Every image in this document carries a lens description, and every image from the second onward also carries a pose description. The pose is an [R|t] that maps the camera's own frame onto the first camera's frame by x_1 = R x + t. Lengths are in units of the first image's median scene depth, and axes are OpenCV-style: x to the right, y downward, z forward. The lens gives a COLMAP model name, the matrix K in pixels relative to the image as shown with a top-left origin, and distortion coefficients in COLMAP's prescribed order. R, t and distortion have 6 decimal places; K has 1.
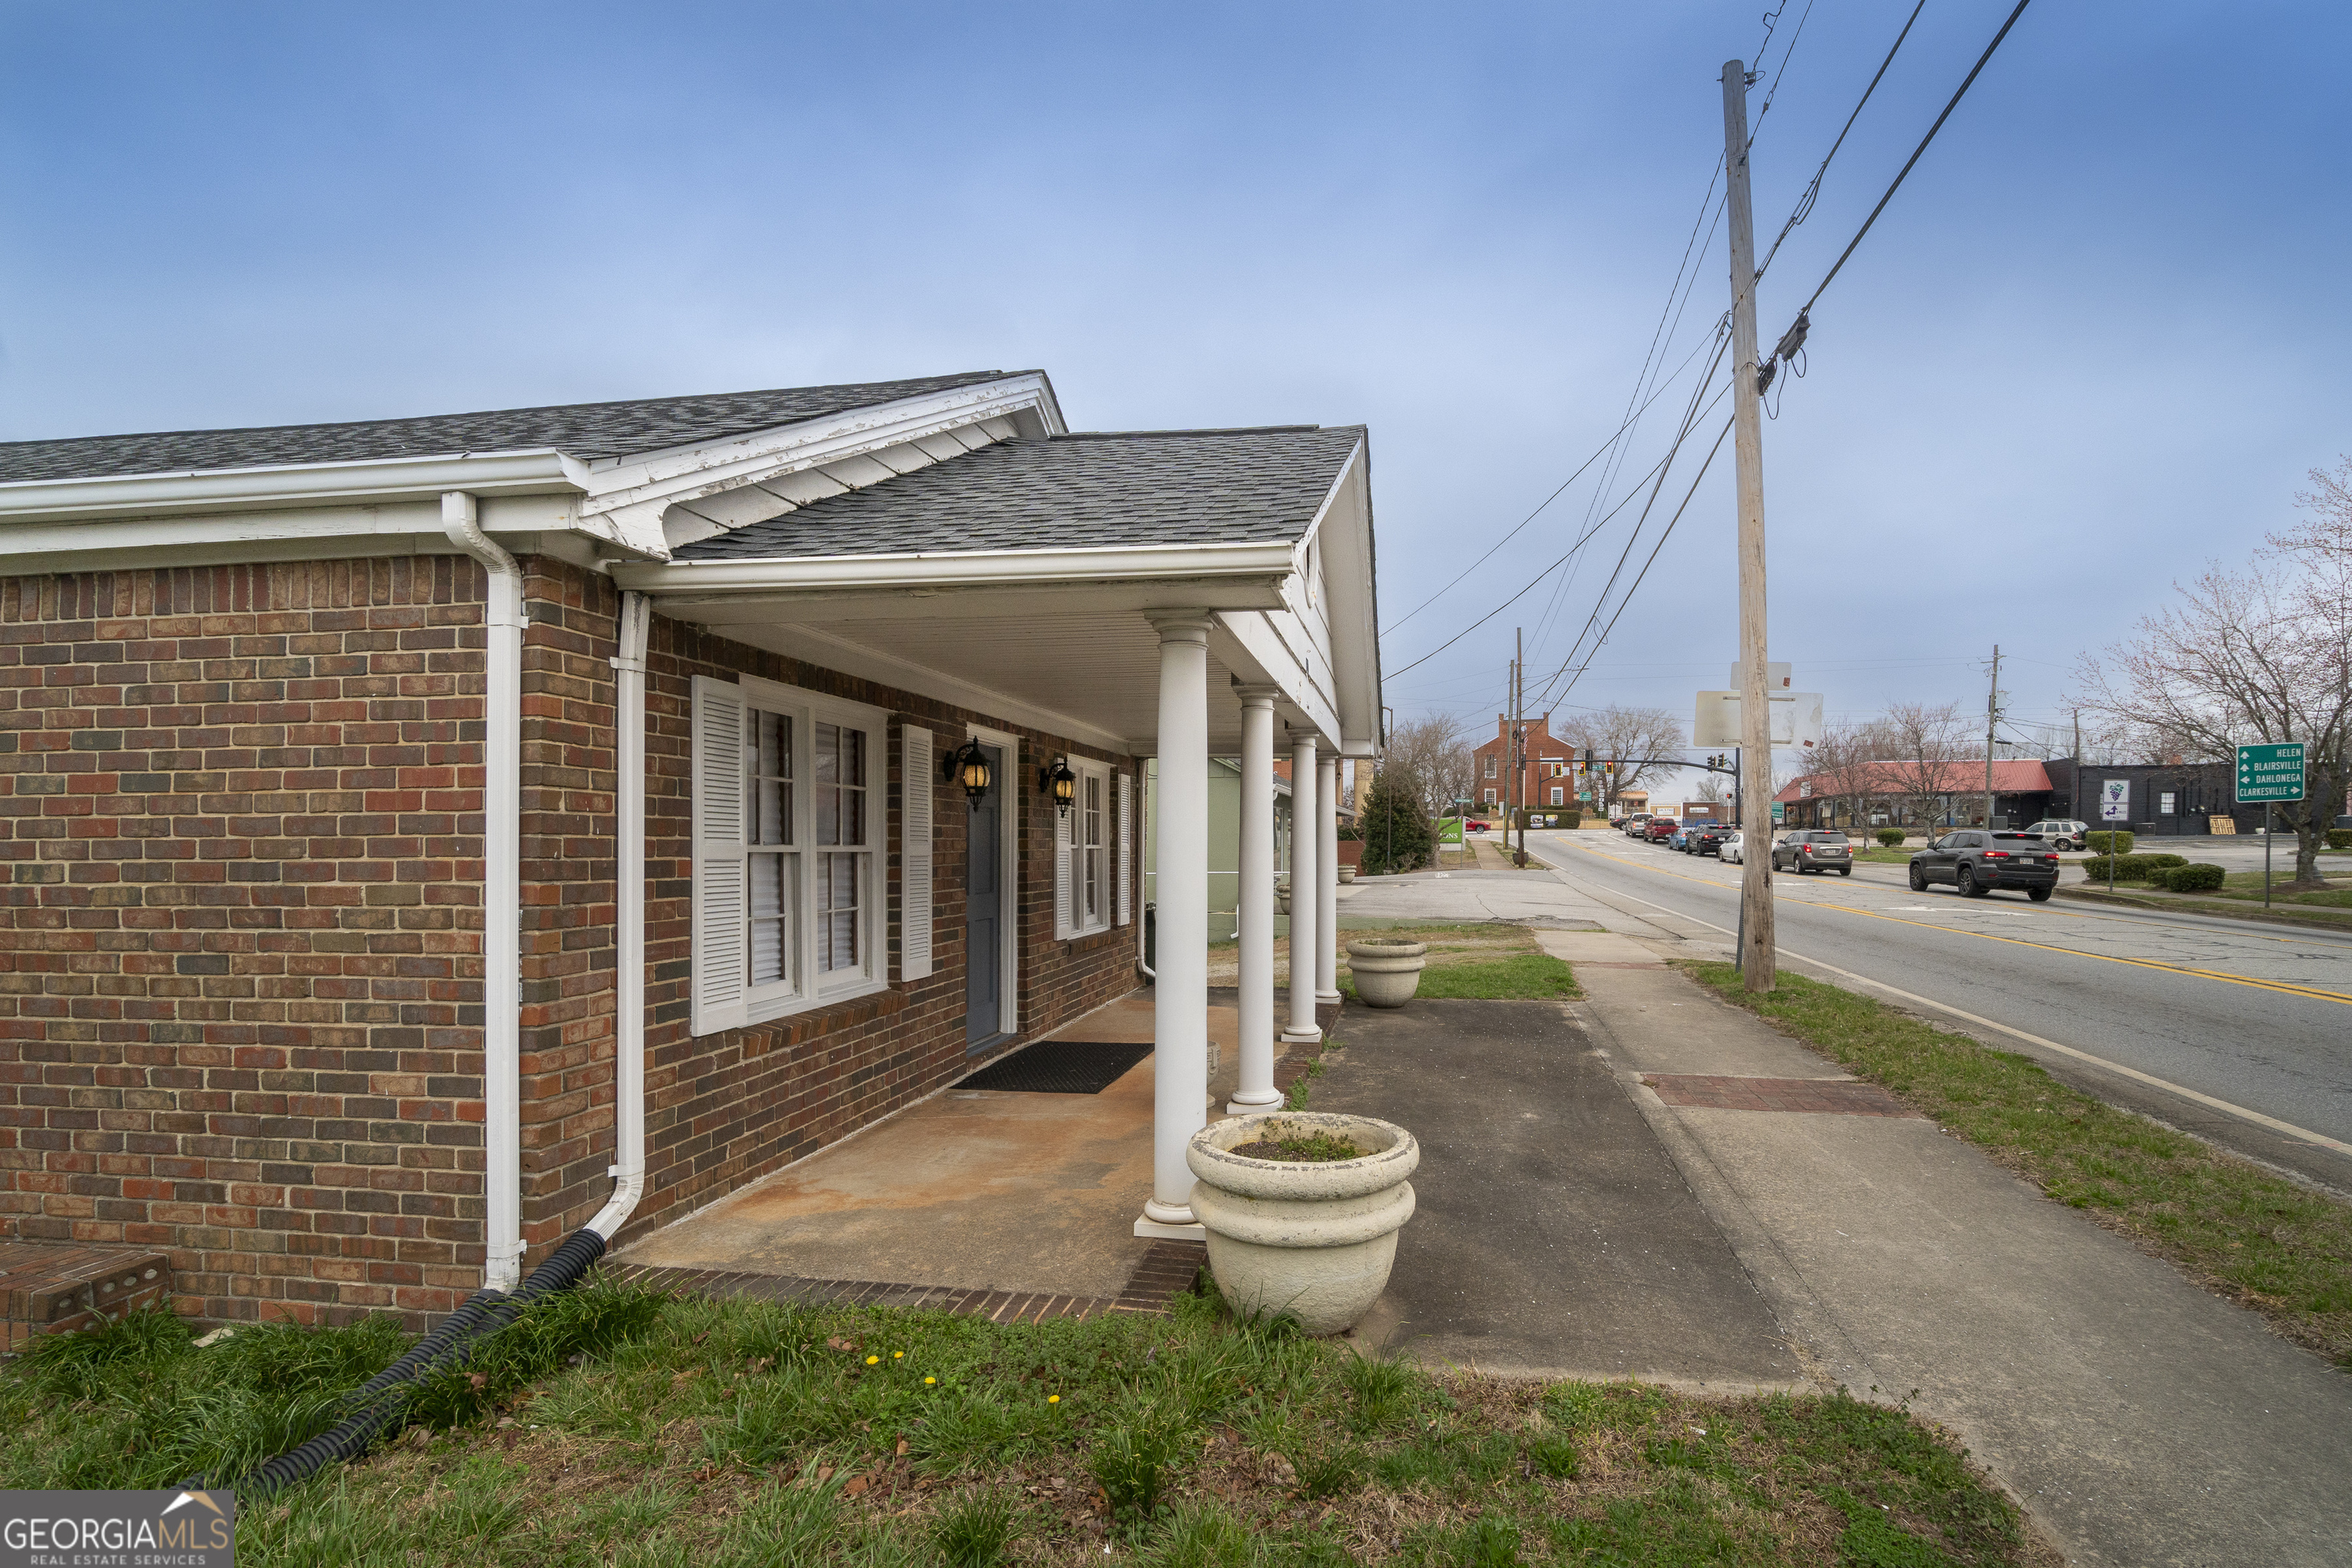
lens RADIAL K [[1069.0, 0, 1278.8], [0, 1069.0, 841.9], [0, 0, 1]] dist [0.000479, 0.001133]
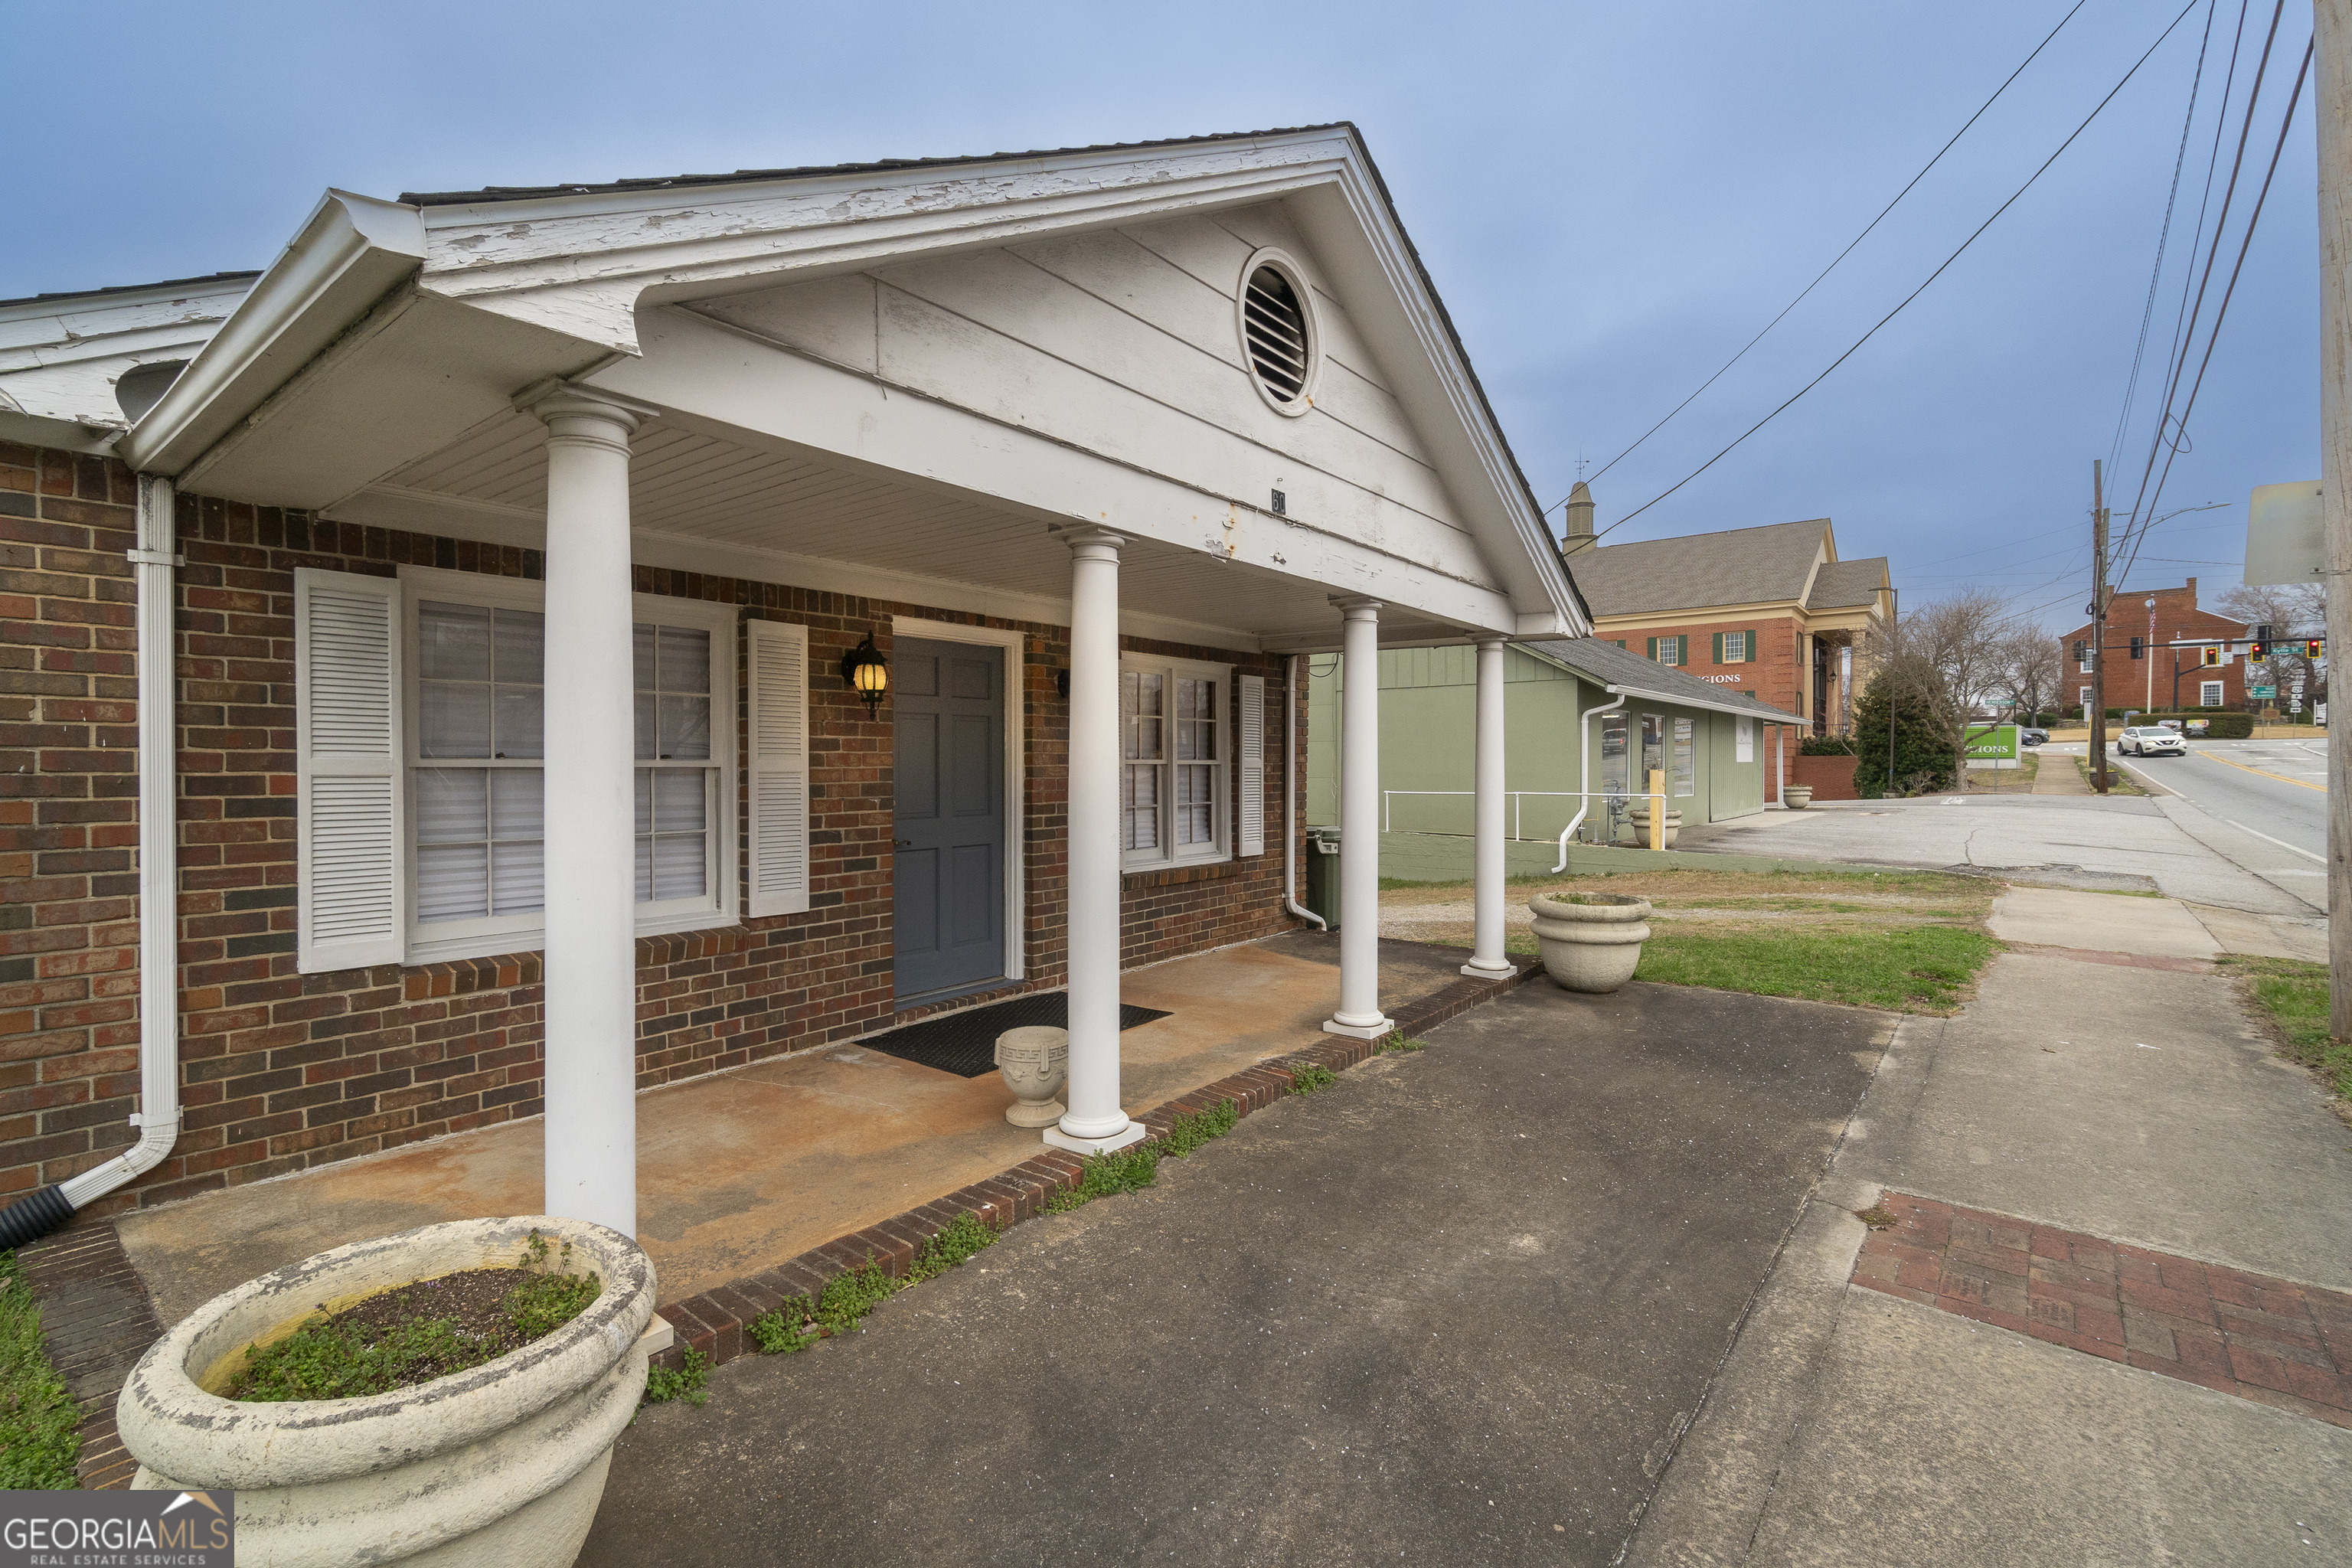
lens RADIAL K [[1069.0, 0, 1097.5], [0, 1069.0, 760.3], [0, 0, 1]] dist [0.000479, 0.001133]
pose [[0.853347, 0.000508, -0.521344, 0.295352], [0.000772, 0.999997, 0.002239, 0.001689], [0.521344, -0.002313, 0.853344, 0.357217]]
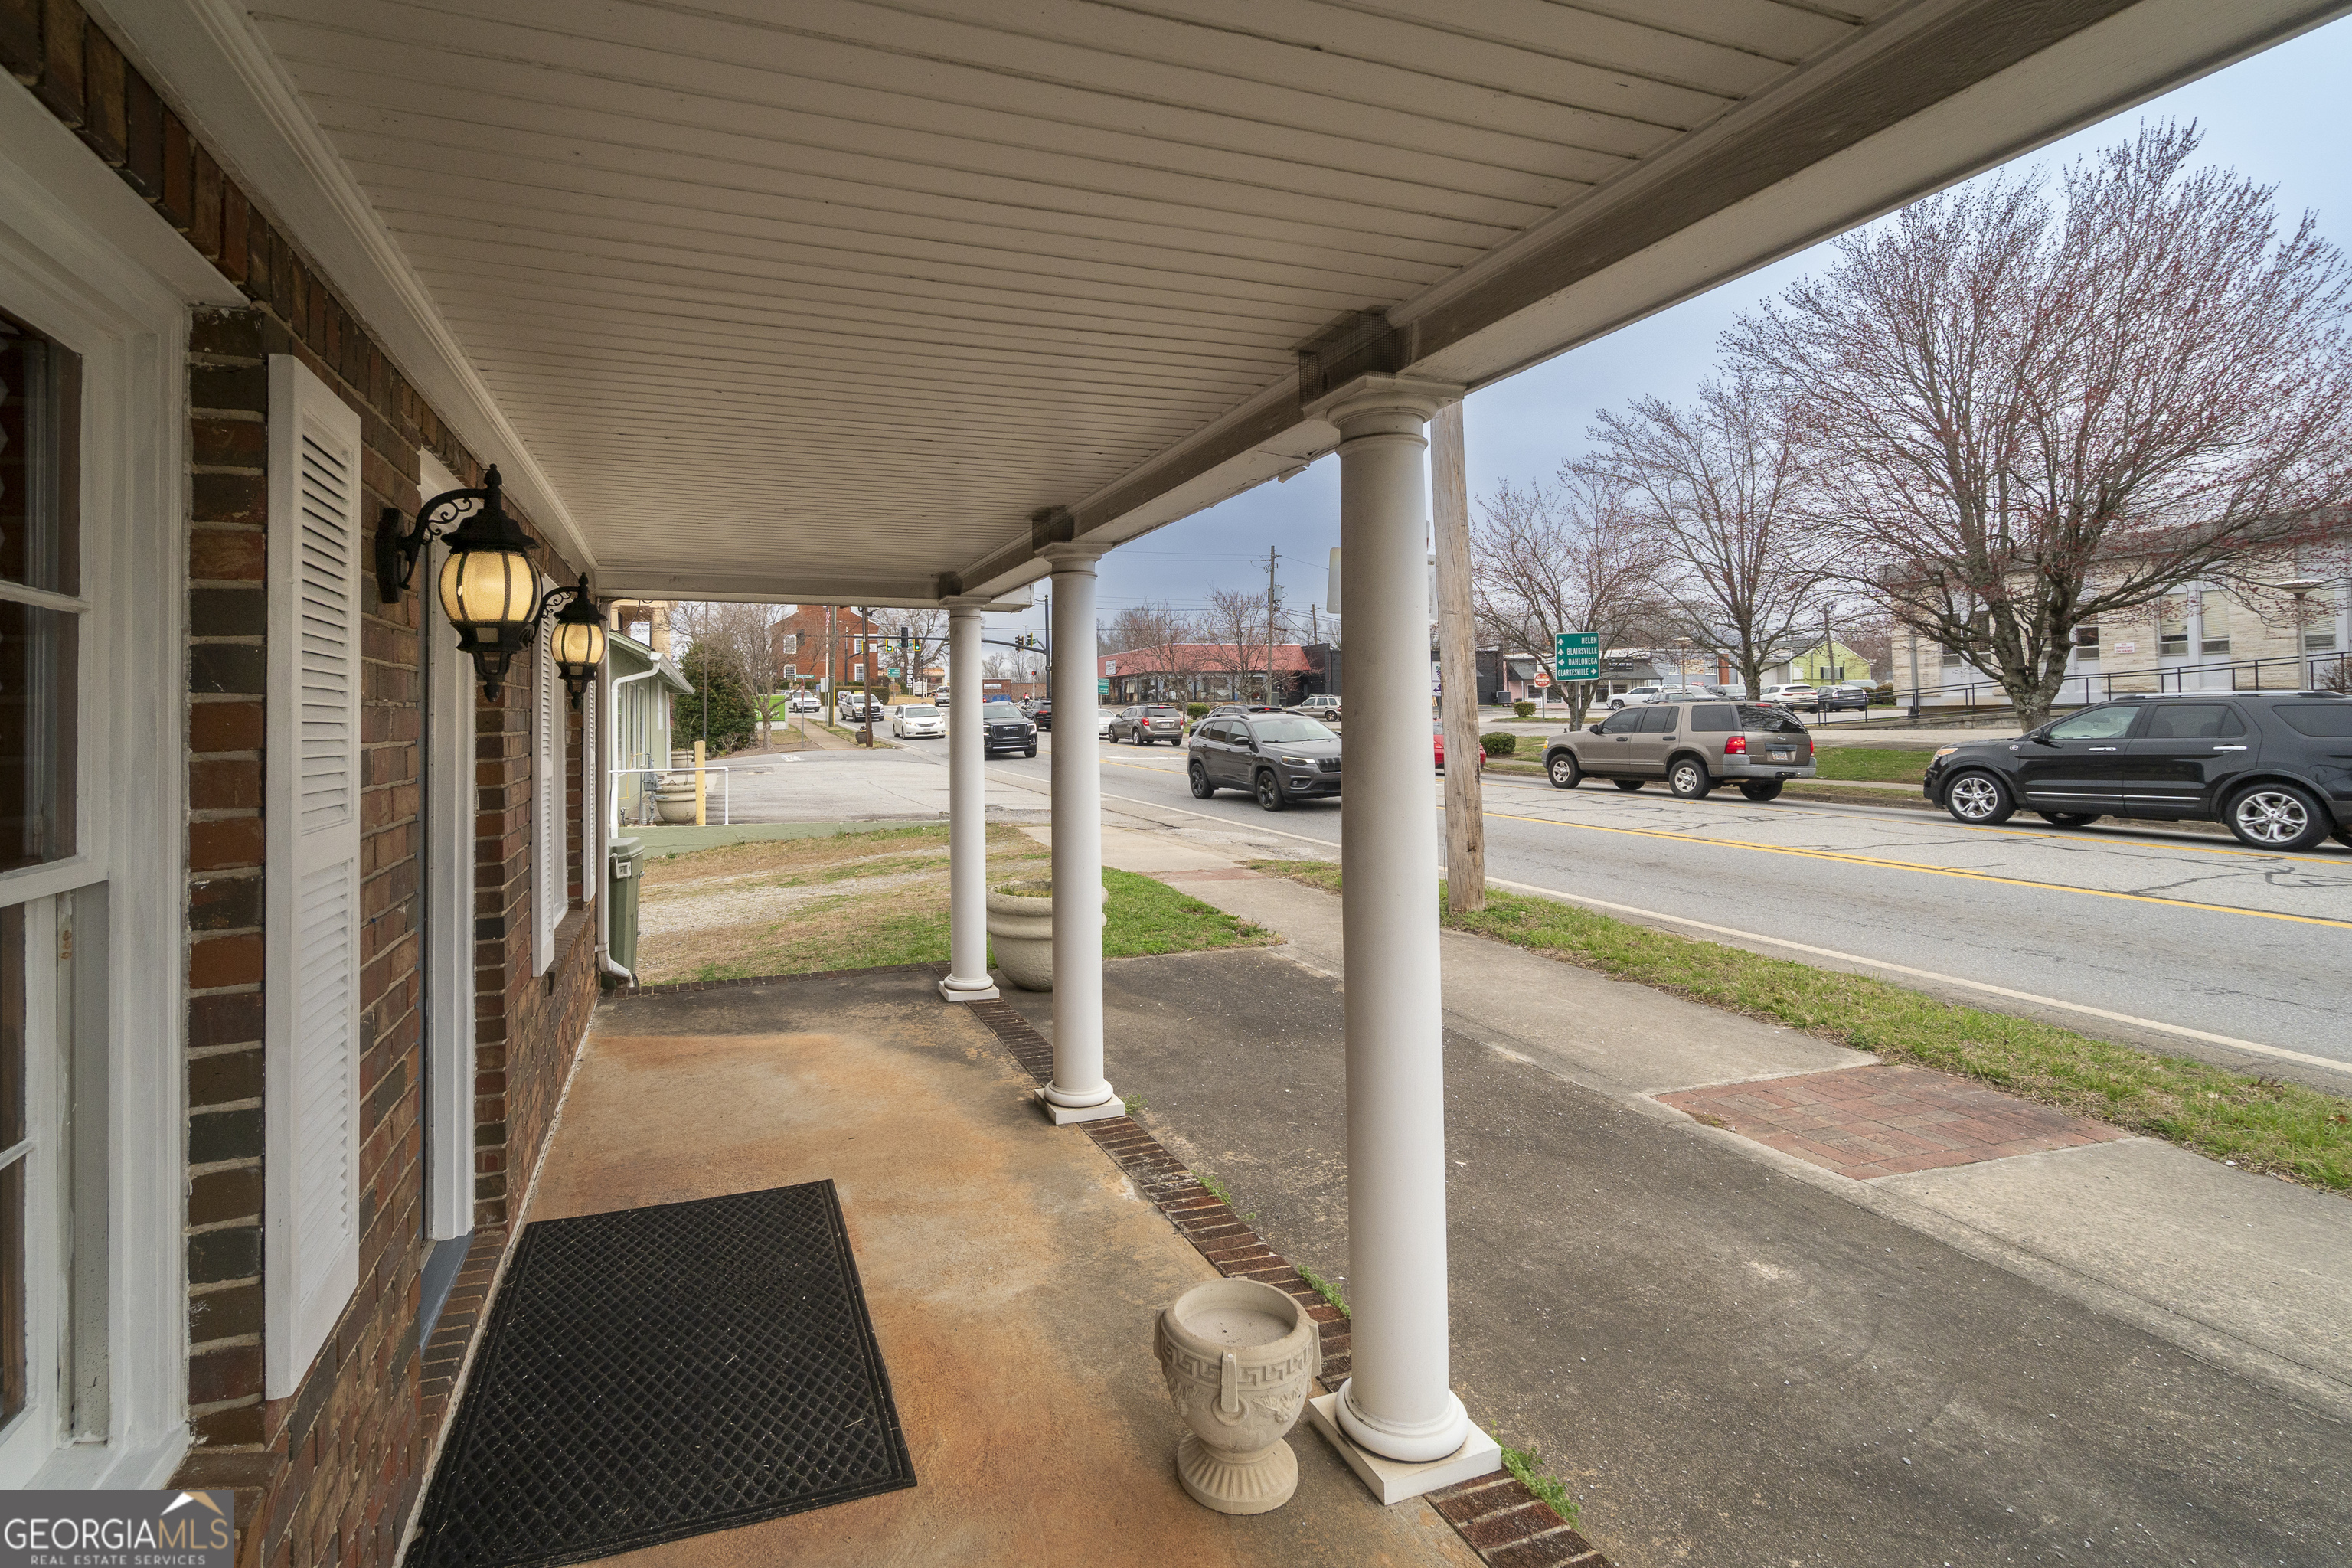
lens RADIAL K [[1069.0, 0, 1141.5], [0, 1069.0, 691.4], [0, 0, 1]] dist [0.000479, 0.001133]
pose [[0.874711, -0.001241, 0.484643, -0.259445], [0.013232, 0.999685, -0.021321, -0.020699], [-0.484464, 0.025062, 0.874452, 0.600609]]
